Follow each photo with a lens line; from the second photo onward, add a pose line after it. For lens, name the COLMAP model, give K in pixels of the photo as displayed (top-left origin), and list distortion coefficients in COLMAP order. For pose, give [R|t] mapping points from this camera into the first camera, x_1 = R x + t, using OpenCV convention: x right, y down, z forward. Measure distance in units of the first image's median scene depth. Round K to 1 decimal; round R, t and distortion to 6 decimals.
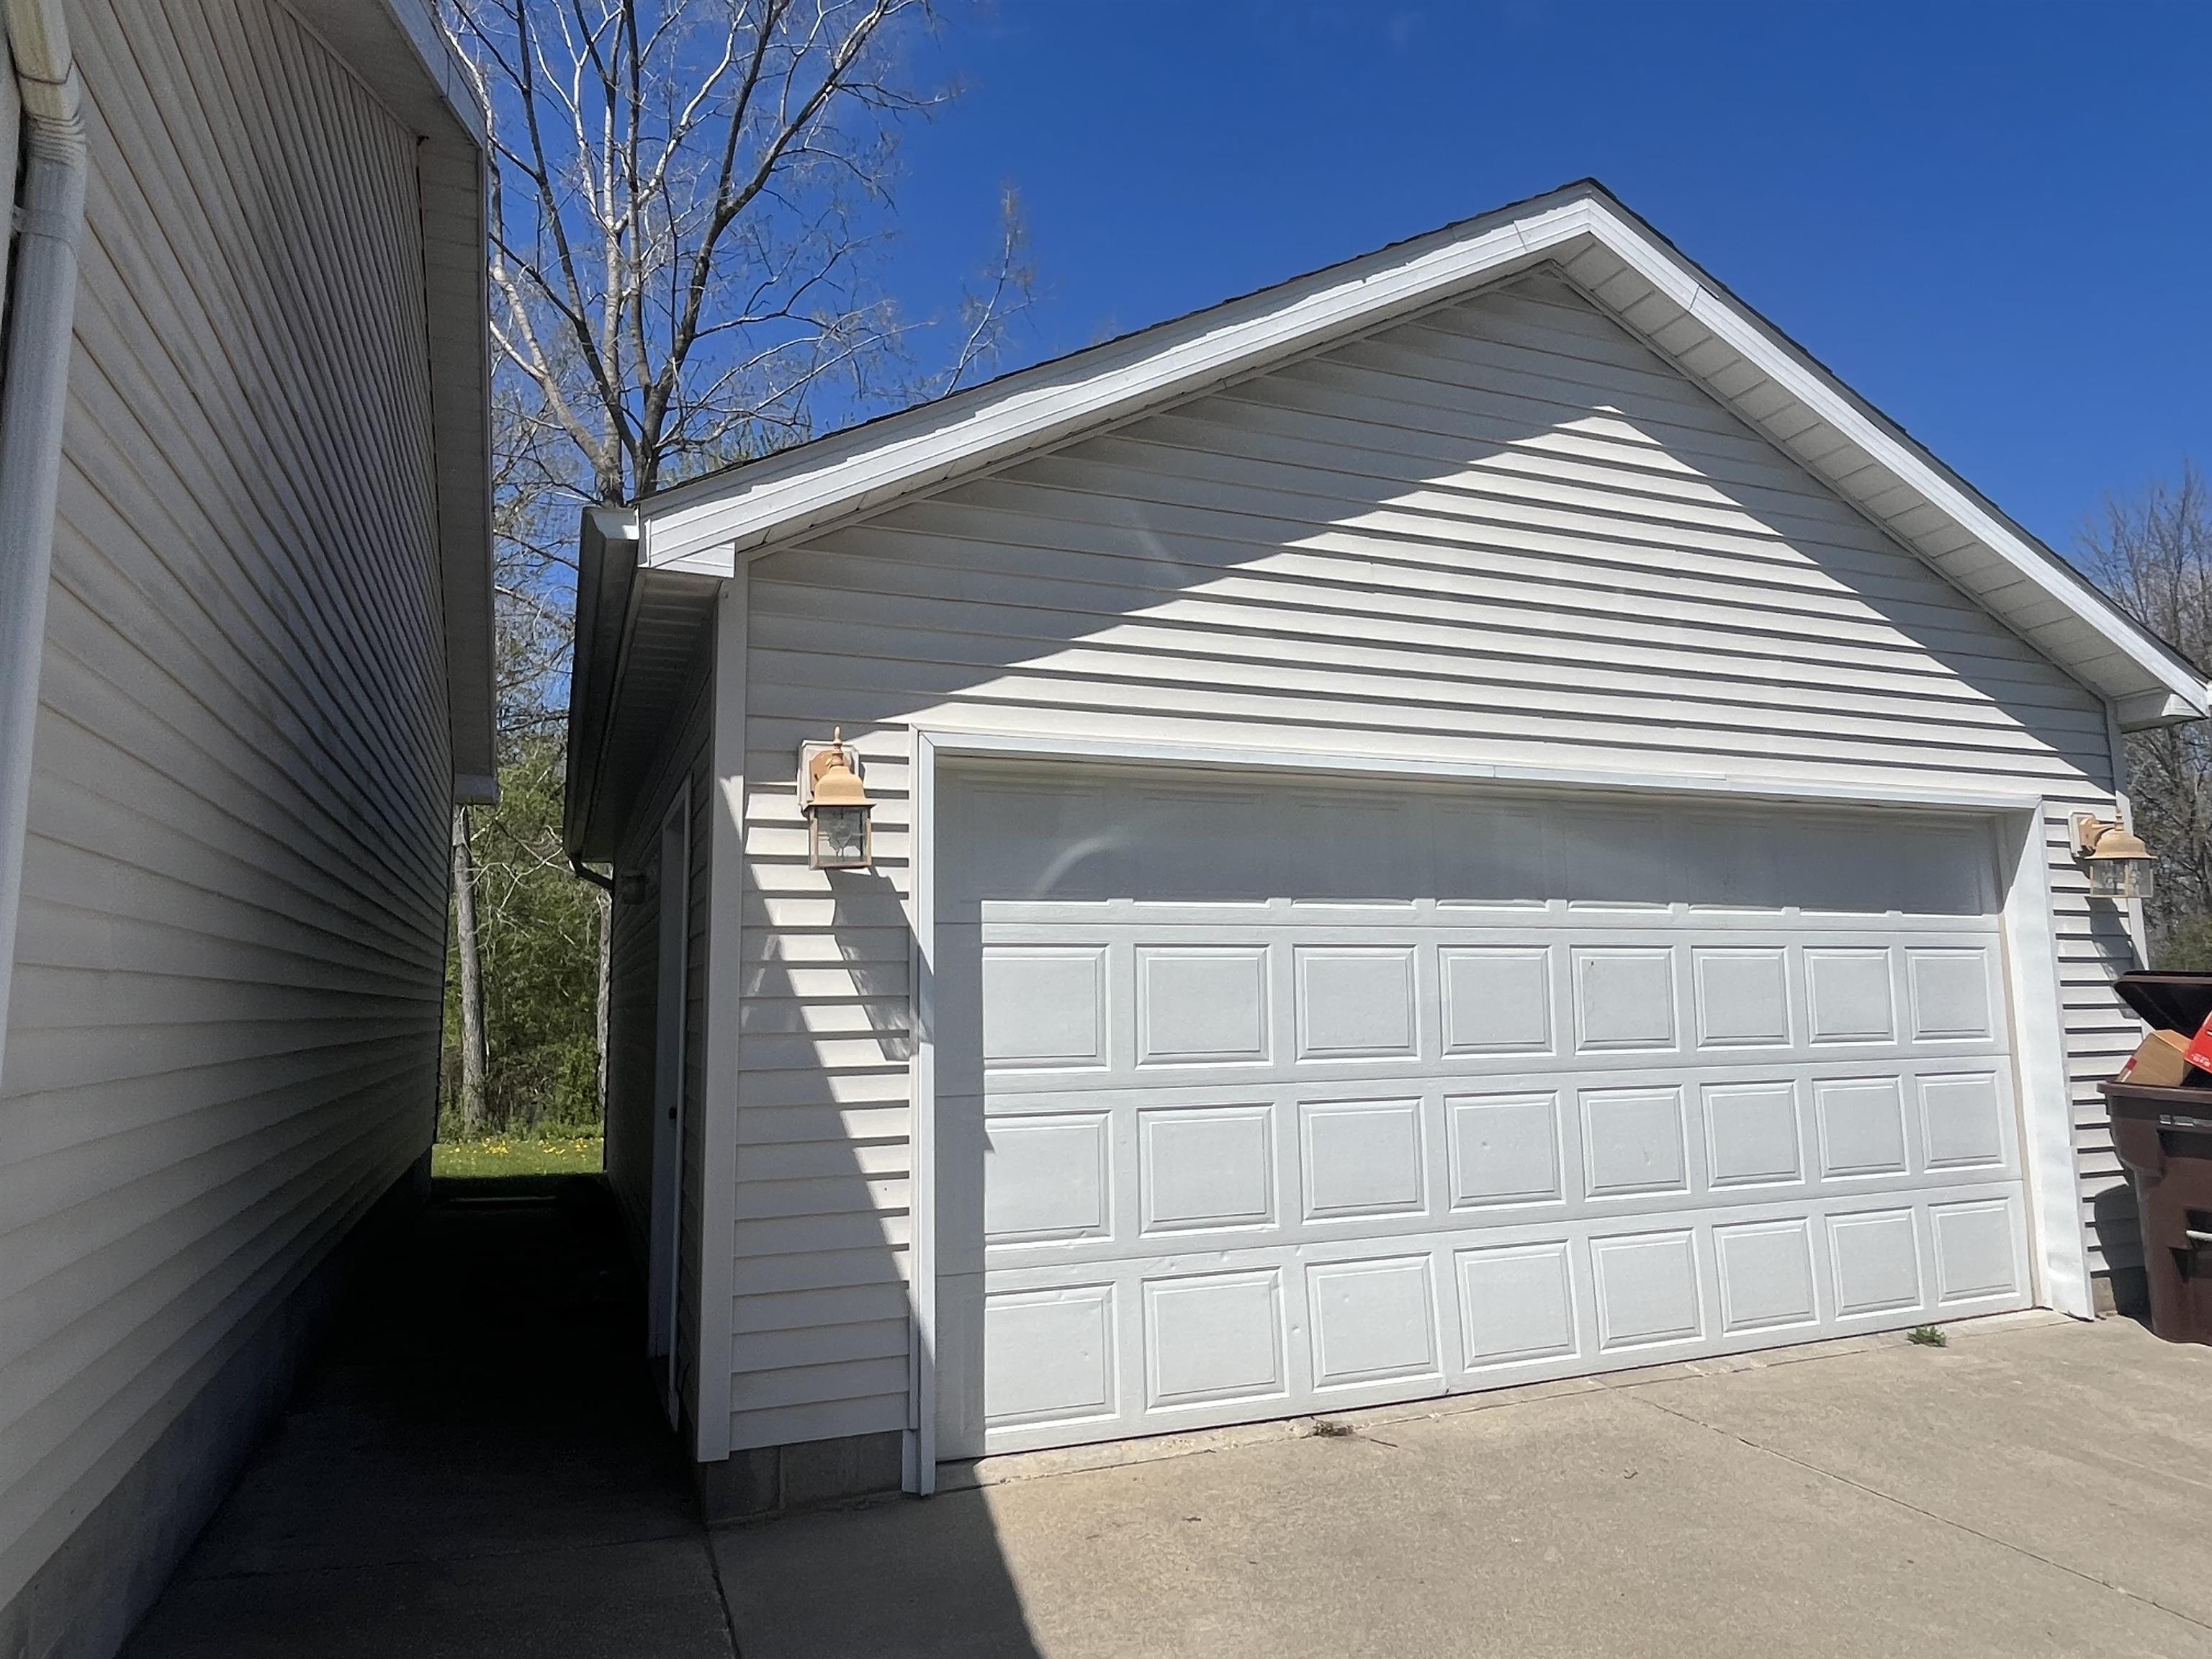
lens RADIAL K [[1360.3, 0, 1104.7], [0, 1360.3, 814.9], [0, 0, 1]] dist [-0.003543, -0.000092]
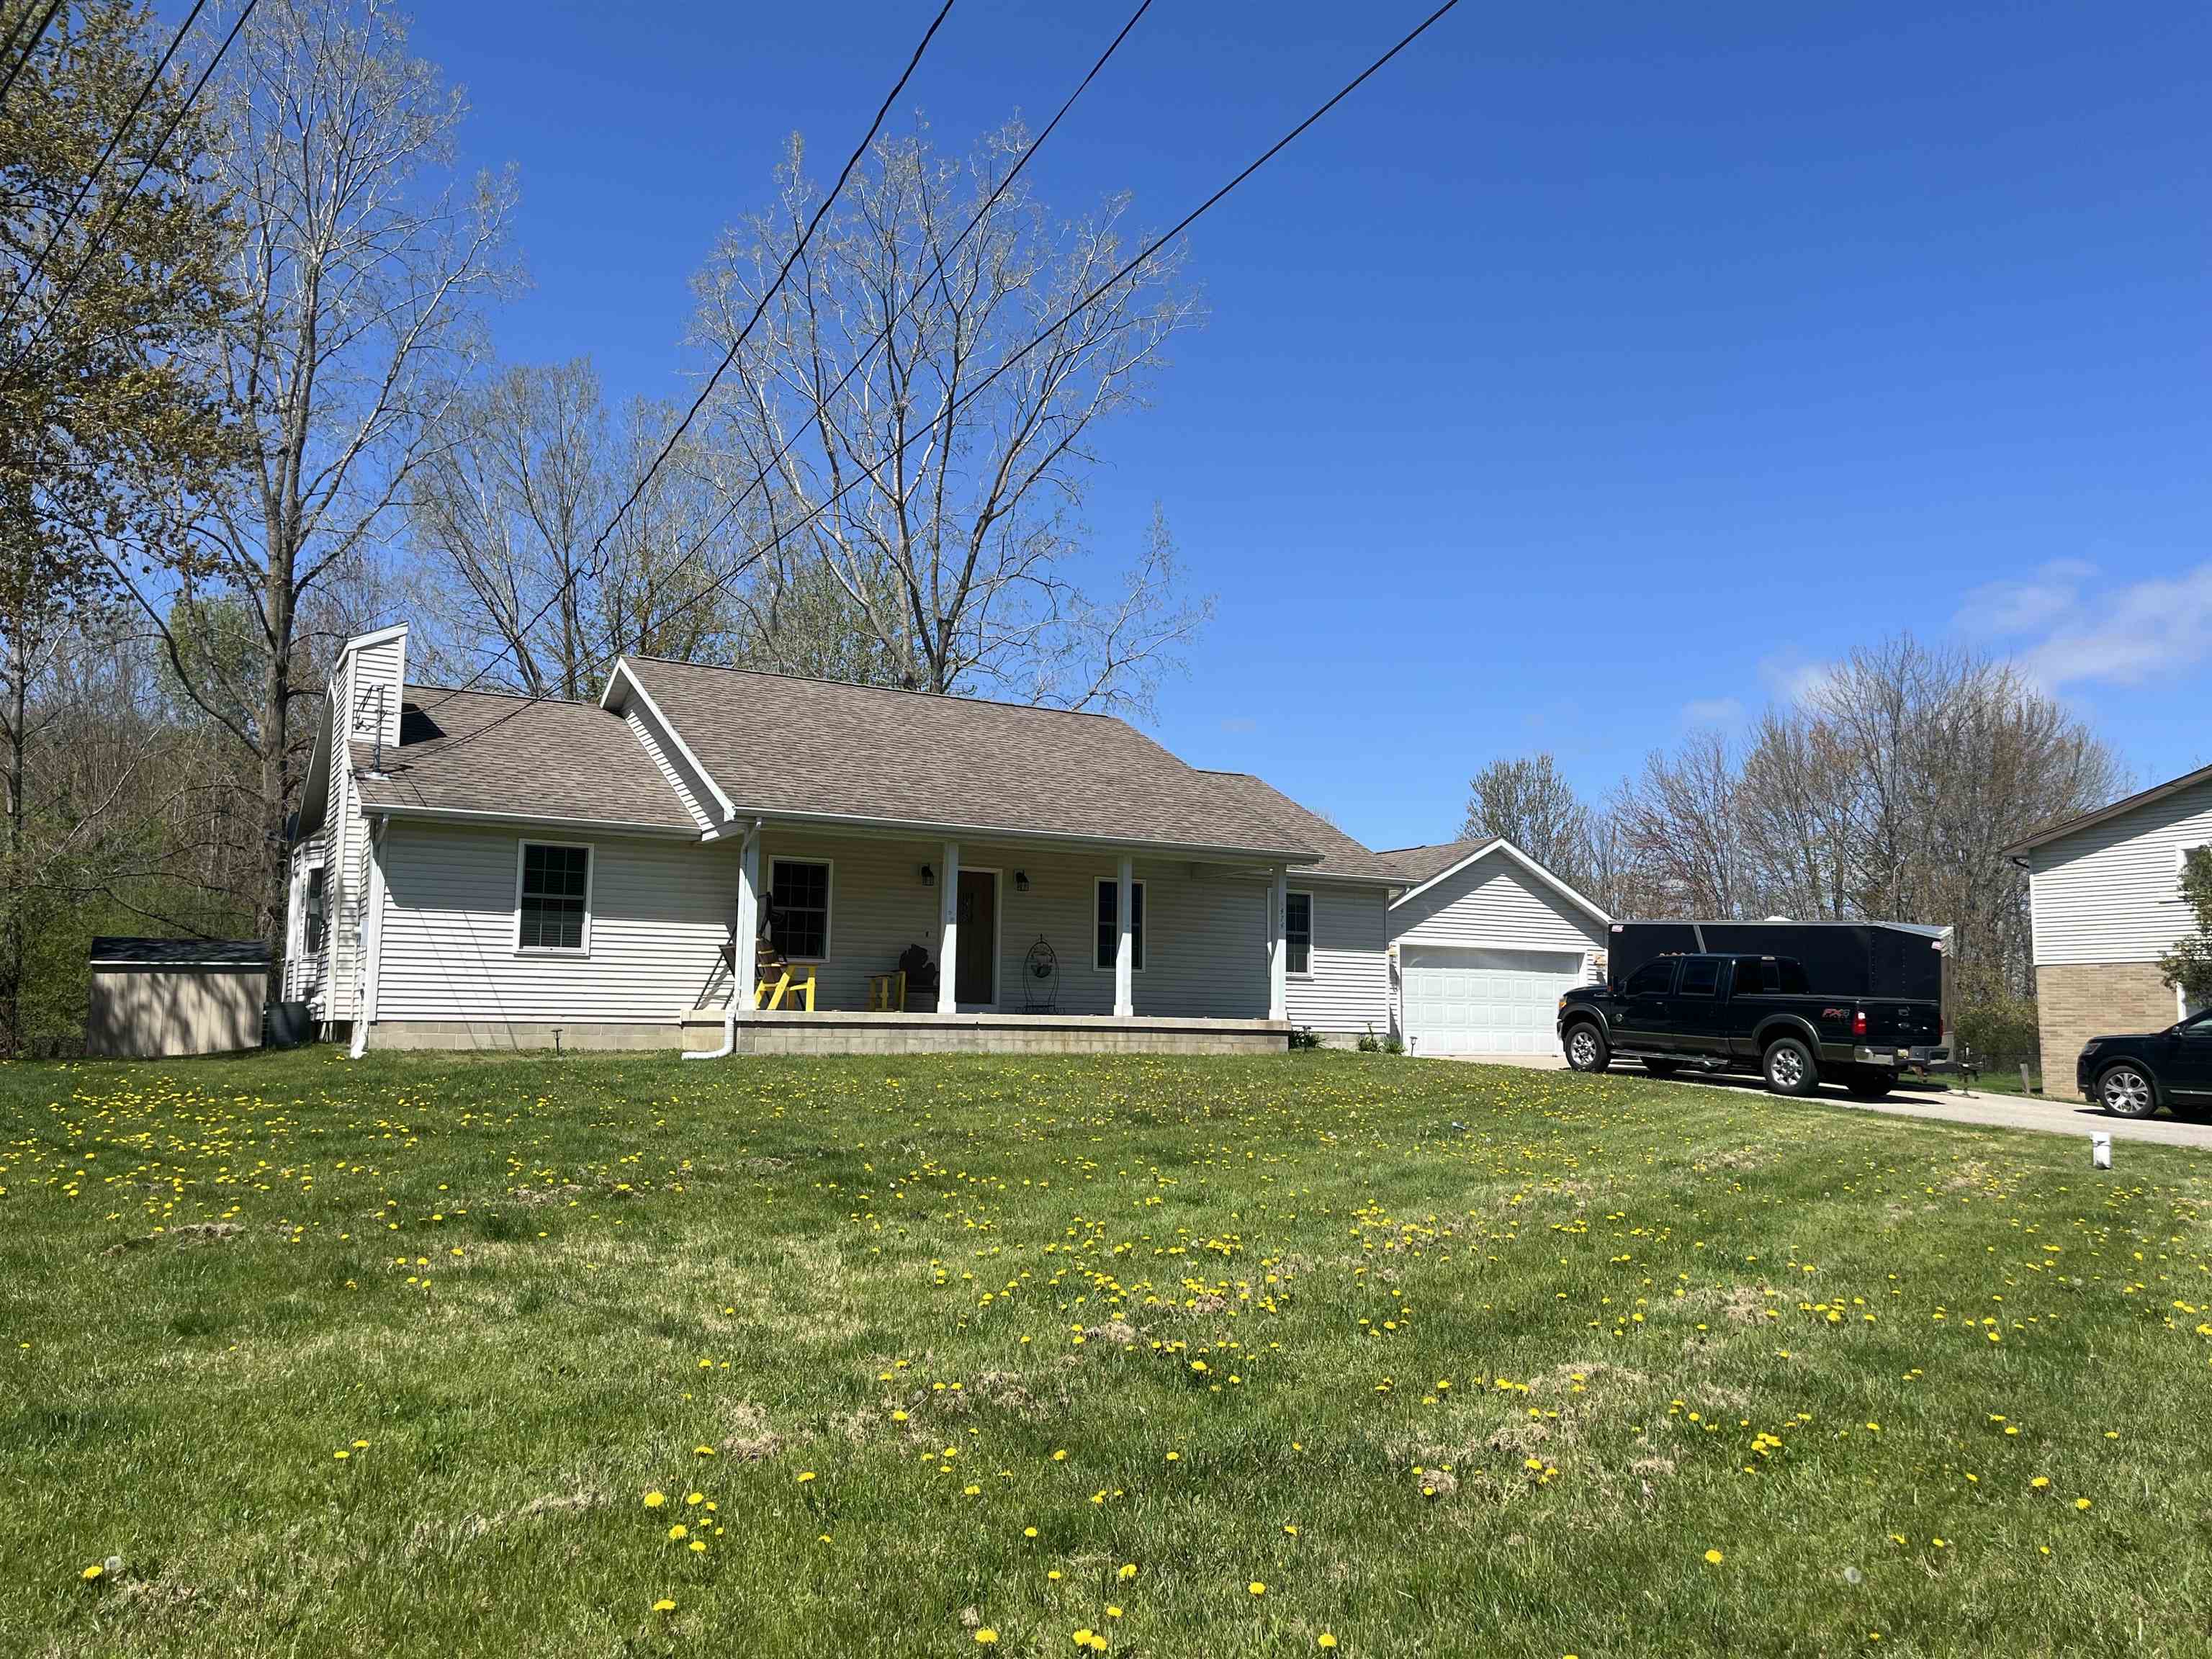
lens RADIAL K [[1677.2, 0, 1105.9], [0, 1677.2, 836.7], [0, 0, 1]] dist [-0.001132, -0.000126]
pose [[0.989304, 0.043645, 0.139186, -2.096136], [-0.046404, 0.998784, 0.016643, -0.498269], [-0.138291, -0.022924, 0.990126, -5.296330]]
